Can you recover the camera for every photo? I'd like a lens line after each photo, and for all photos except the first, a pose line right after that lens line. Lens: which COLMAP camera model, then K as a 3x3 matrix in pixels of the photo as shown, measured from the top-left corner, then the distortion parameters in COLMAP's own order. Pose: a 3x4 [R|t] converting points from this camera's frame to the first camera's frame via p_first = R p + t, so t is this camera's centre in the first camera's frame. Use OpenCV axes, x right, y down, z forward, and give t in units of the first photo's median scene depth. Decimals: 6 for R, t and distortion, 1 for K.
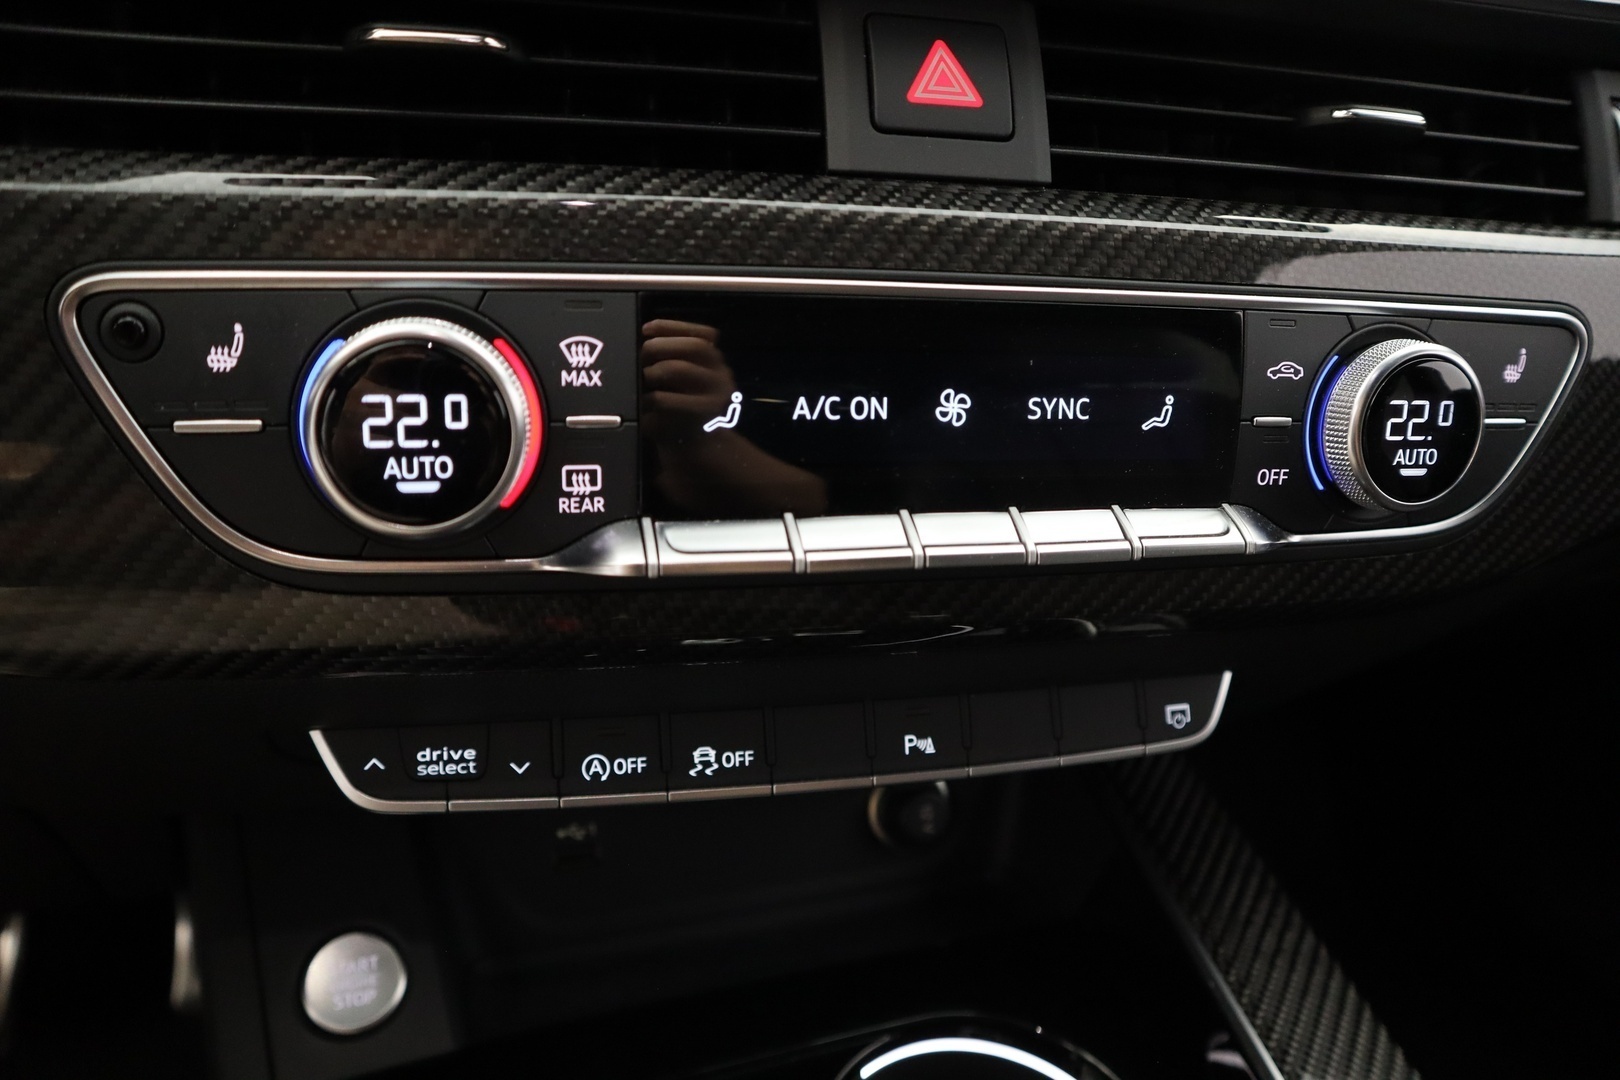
lens RADIAL K [[1106.4, 0, 810.5], [0, 1106.4, 532.4], [0, 0, 1]] dist [-0.110340, 0.068154]
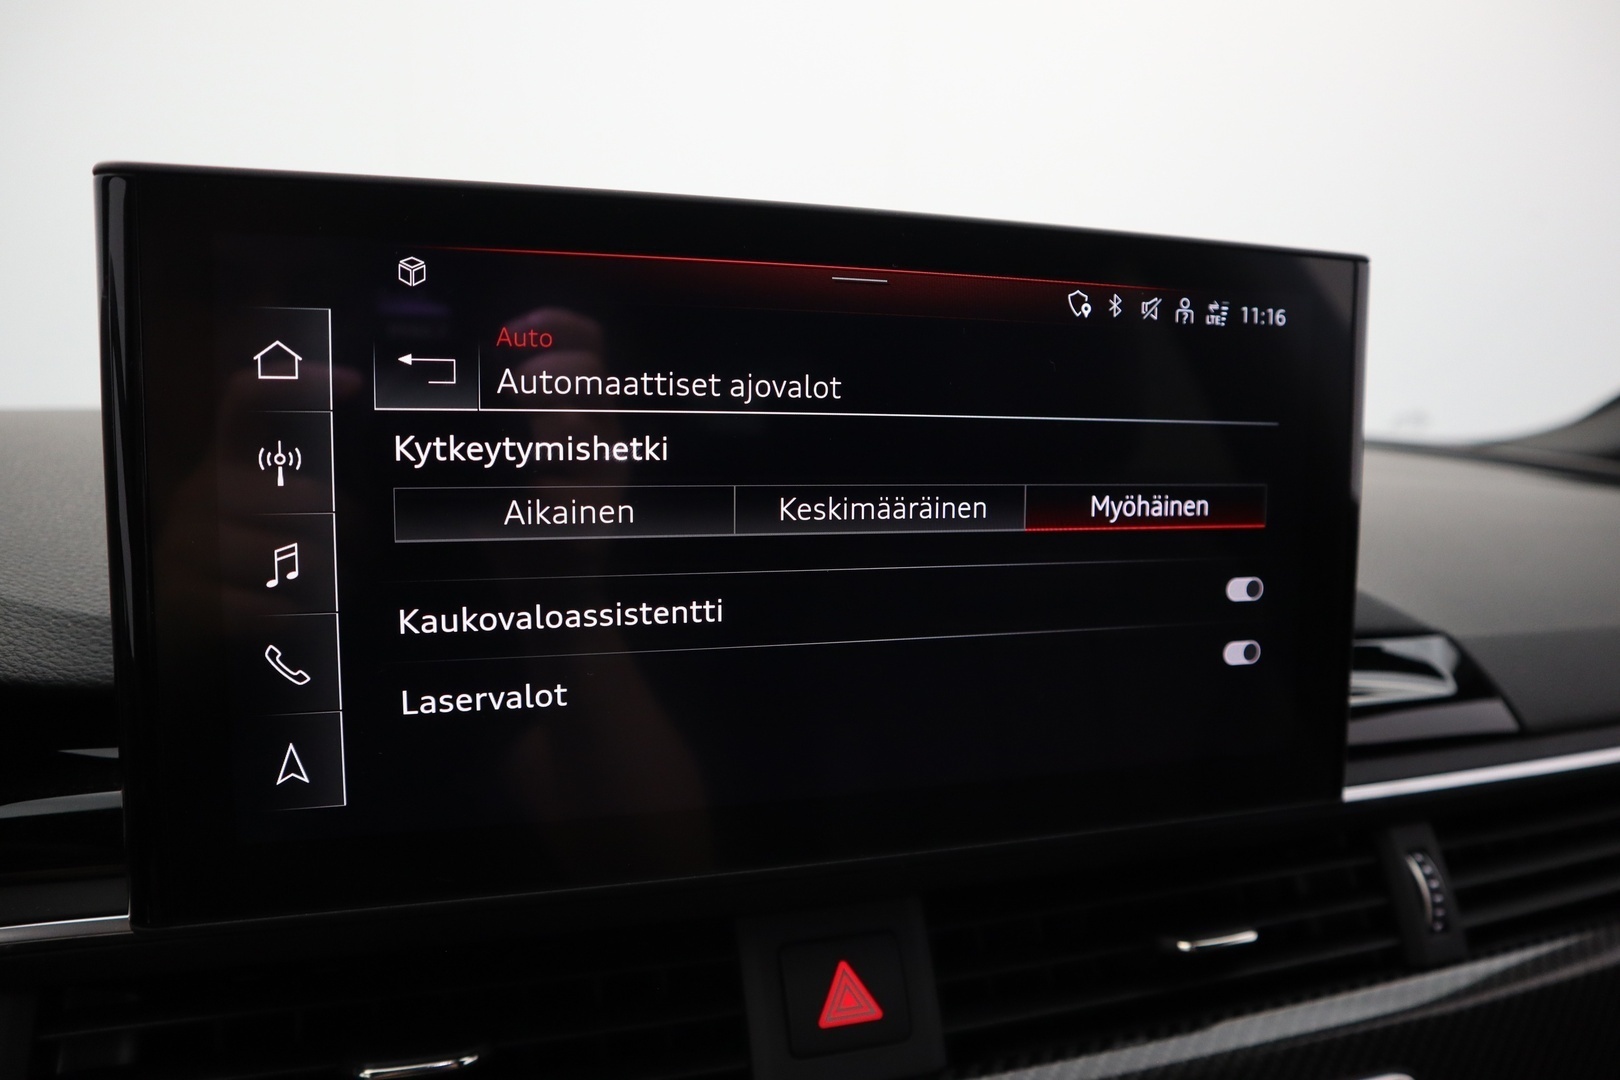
lens RADIAL K [[1106.4, 0, 806.6], [0, 1106.4, 545.2], [0, 0, 1]] dist [-0.110340, 0.068154]
pose [[0.995633, -0.066733, 0.065282, 0.033145], [0.080135, 0.969660, -0.230952, -0.627716], [-0.047890, 0.235174, 0.970773, -0.261651]]
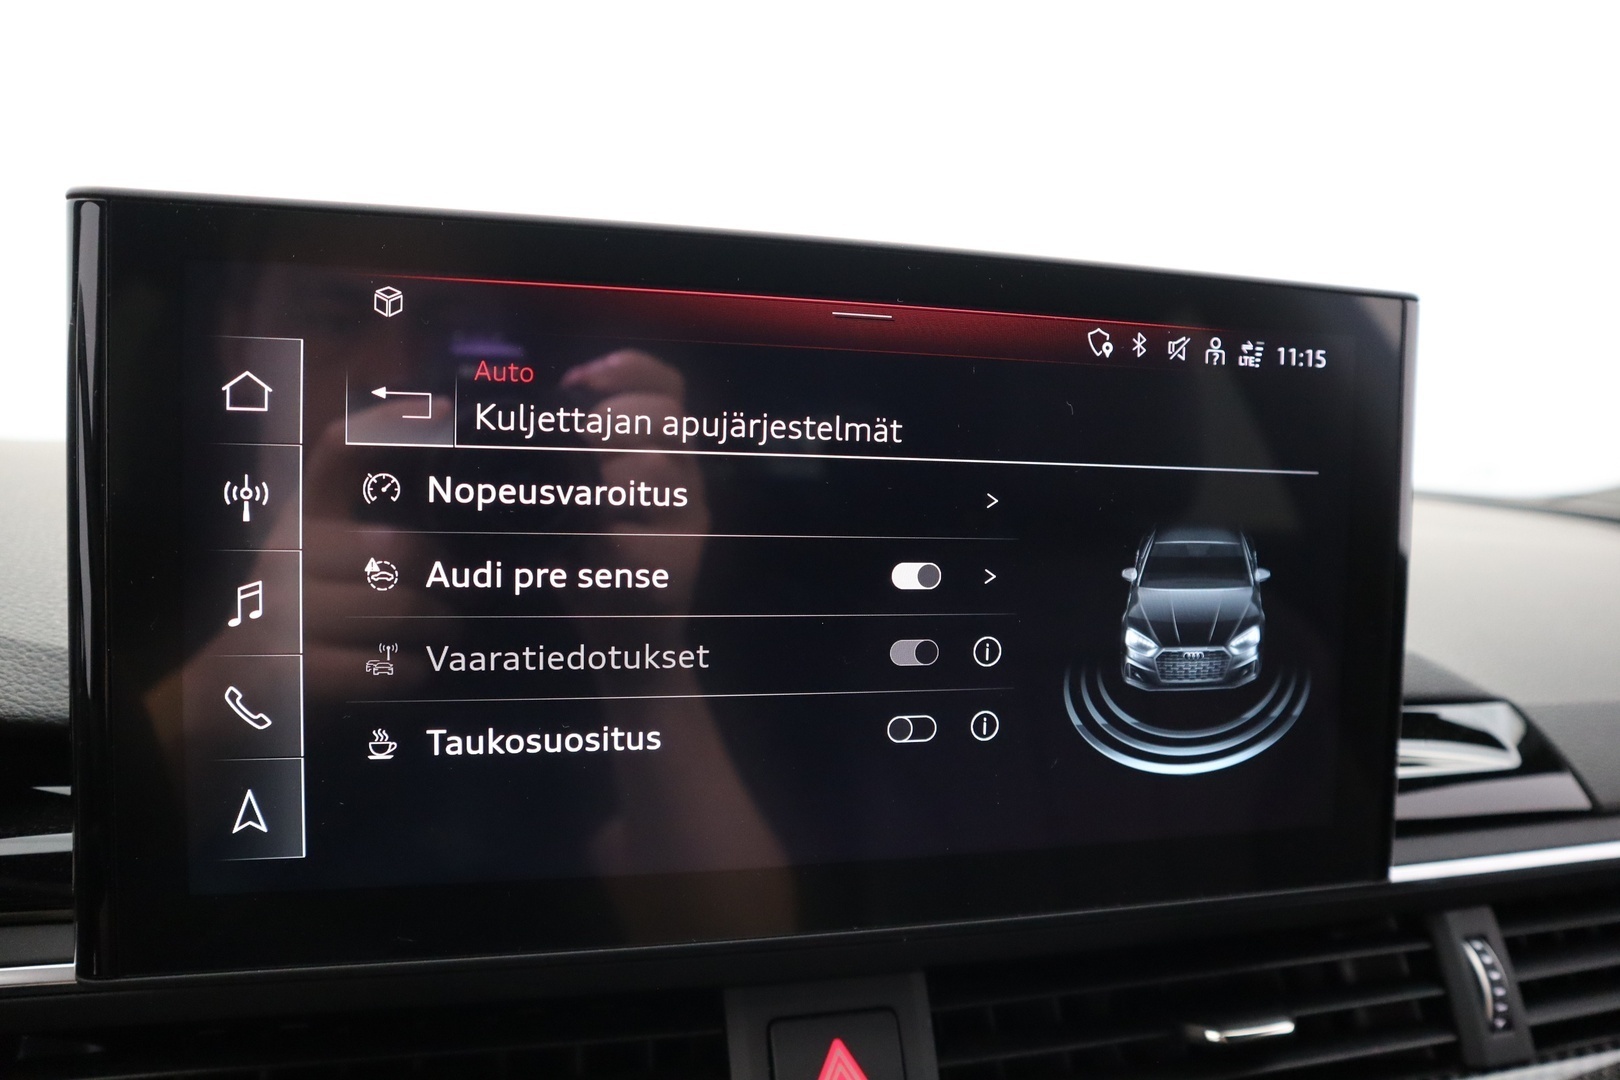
lens RADIAL K [[1106.4, 0, 813.5], [0, 1106.4, 540.6], [0, 0, 1]] dist [-0.110340, 0.068154]
pose [[0.998852, -0.045376, 0.015368, 0.102459], [0.047853, 0.960329, -0.274733, -0.645163], [-0.002292, 0.275153, 0.961398, -0.203778]]
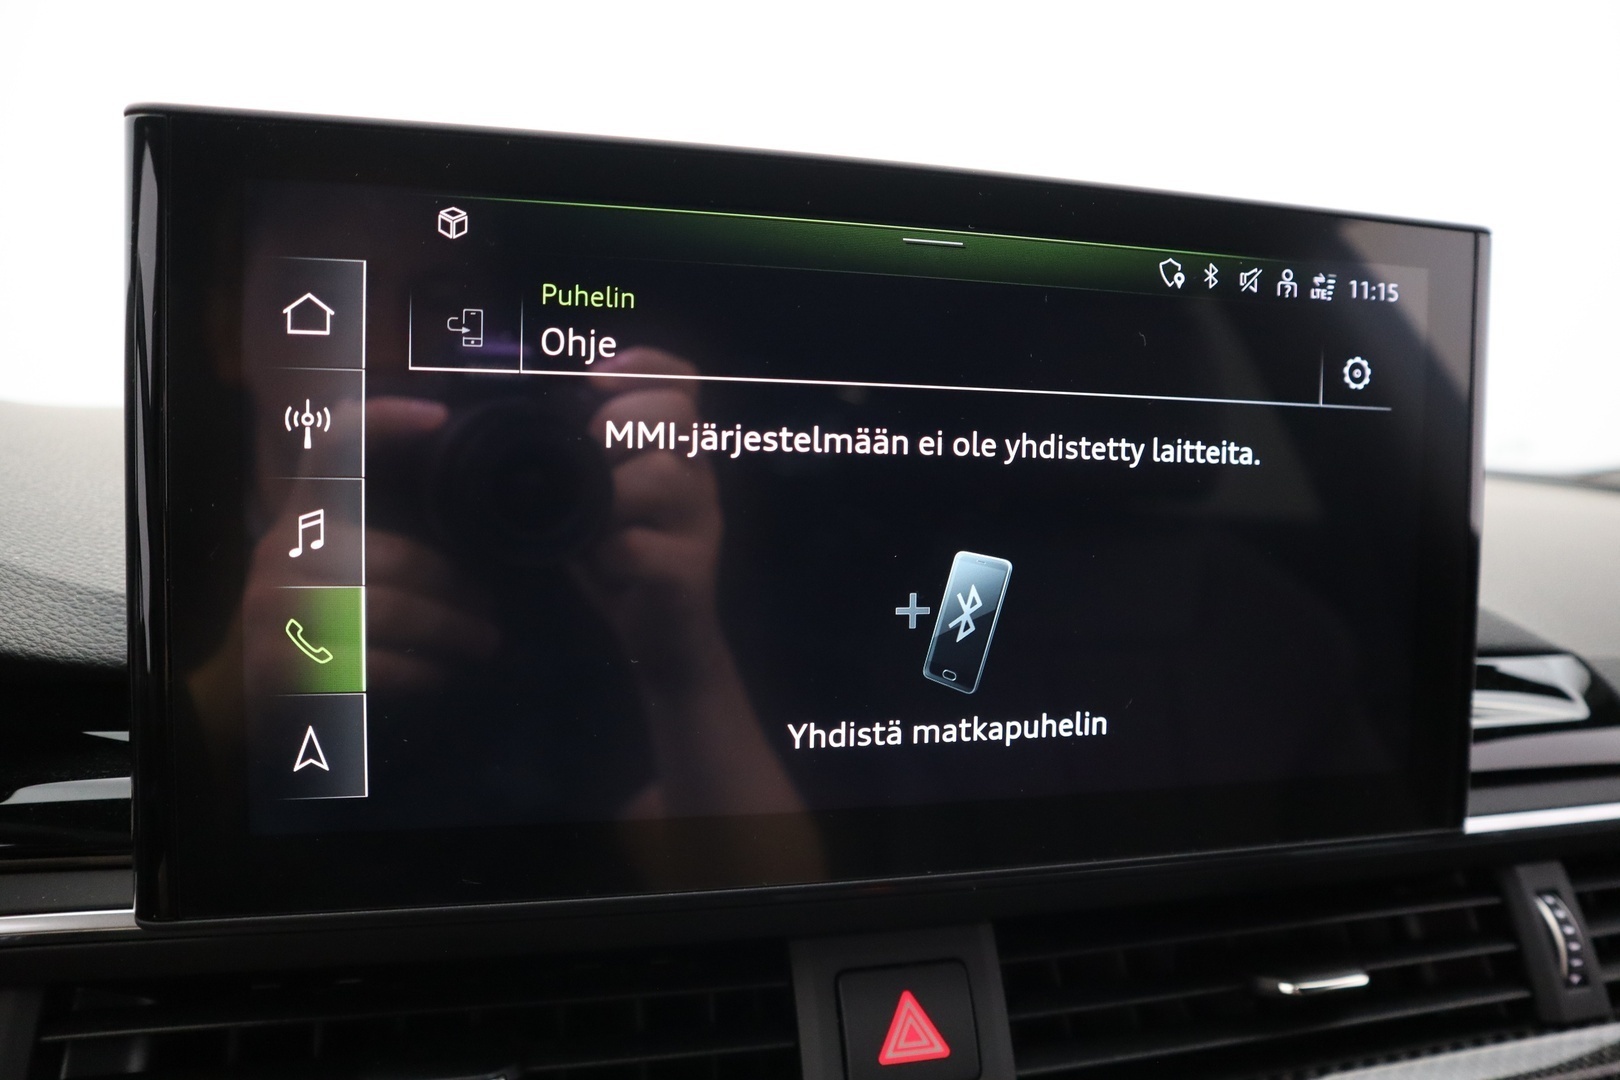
lens RADIAL K [[1106.4, 0, 815.6], [0, 1106.4, 544.2], [0, 0, 1]] dist [-0.110340, 0.068154]
pose [[0.998620, -0.051772, 0.008839, 0.043352], [0.052211, 0.960252, -0.274208, -0.593593], [0.005708, 0.274291, 0.961630, -0.161600]]
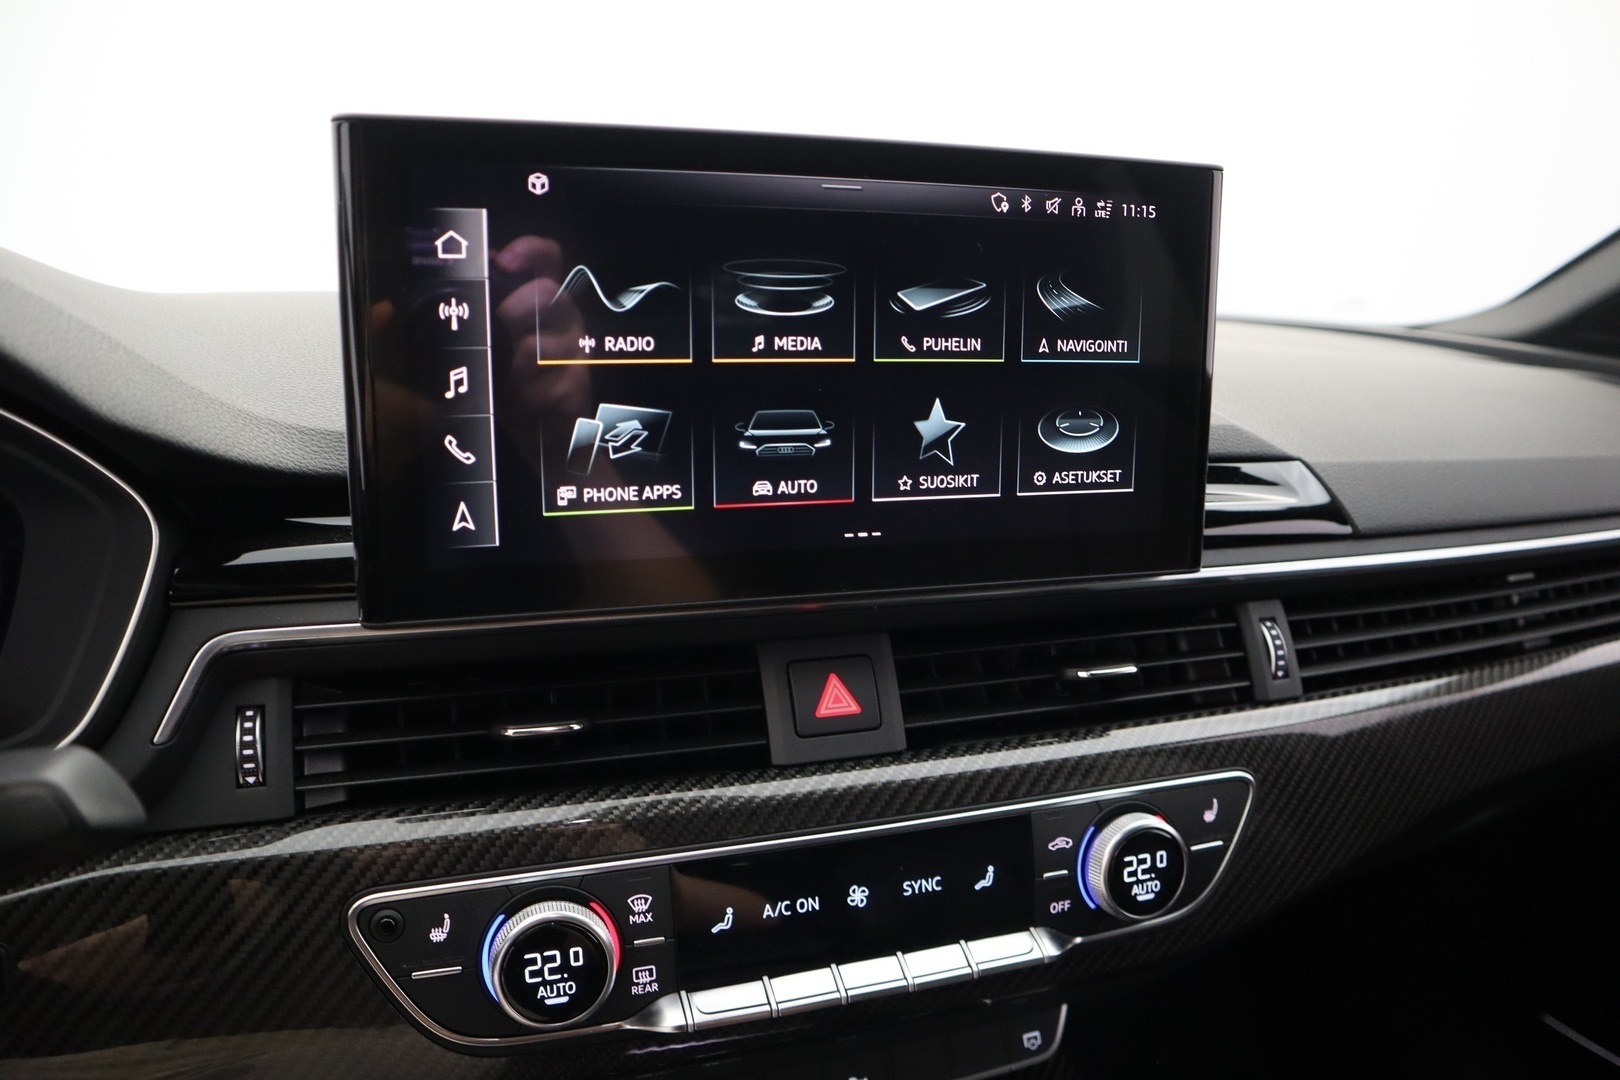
lens RADIAL K [[1106.4, 0, 803.9], [0, 1106.4, 547.3], [0, 0, 1]] dist [-0.110340, 0.068154]
pose [[0.996140, -0.074980, 0.045650, 0.011651], [0.080833, 0.986283, -0.143913, -0.407659], [-0.034233, 0.147048, 0.988537, -0.723496]]
